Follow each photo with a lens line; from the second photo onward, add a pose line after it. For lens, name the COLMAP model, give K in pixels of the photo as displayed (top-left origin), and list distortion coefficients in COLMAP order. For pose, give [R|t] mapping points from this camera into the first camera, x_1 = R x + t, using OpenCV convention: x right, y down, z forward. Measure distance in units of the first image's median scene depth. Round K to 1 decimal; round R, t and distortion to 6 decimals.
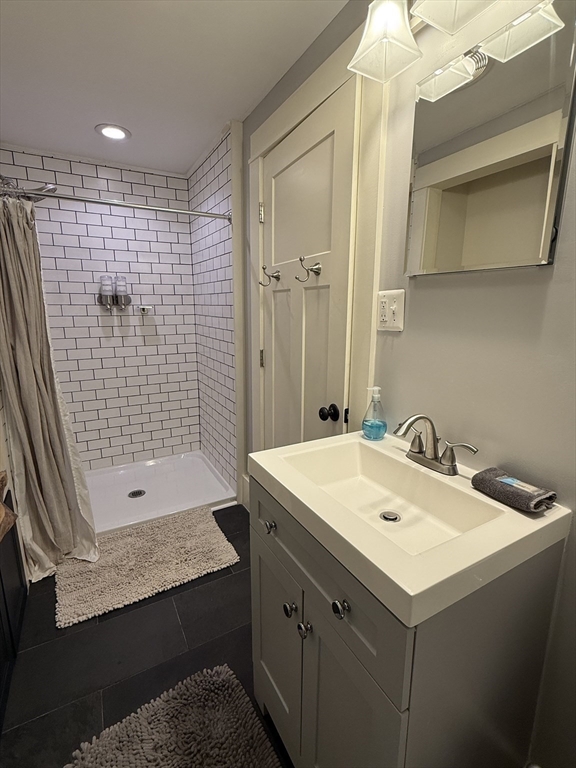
lens RADIAL K [[384.2, 0, 286.5], [0, 384.2, 366.9], [0, 0, 1]] dist [0.005182, -0.000568]
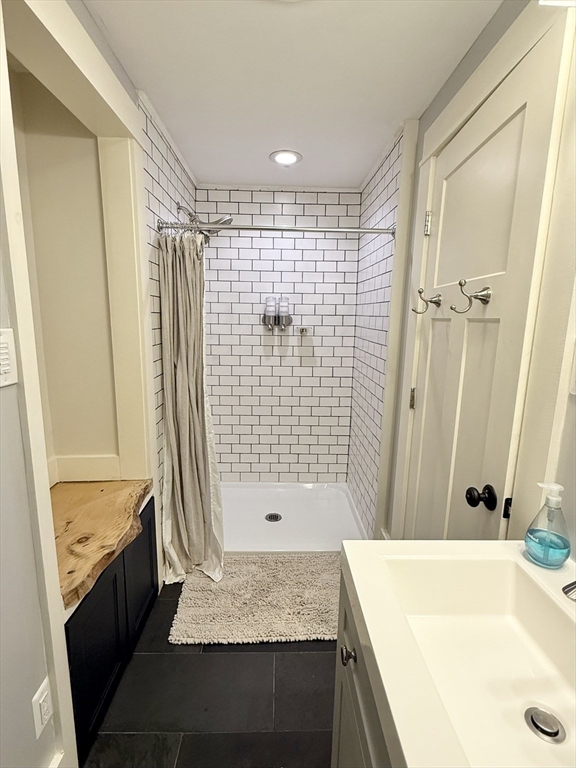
lens RADIAL K [[384.2, 0, 286.5], [0, 384.2, 366.9], [0, 0, 1]] dist [0.005182, -0.000568]
pose [[0.878994, 0.082089, -0.469715, 0.084584], [-0.091556, 0.995796, 0.002696, -0.070585], [0.467961, 0.040636, 0.882814, 0.144733]]
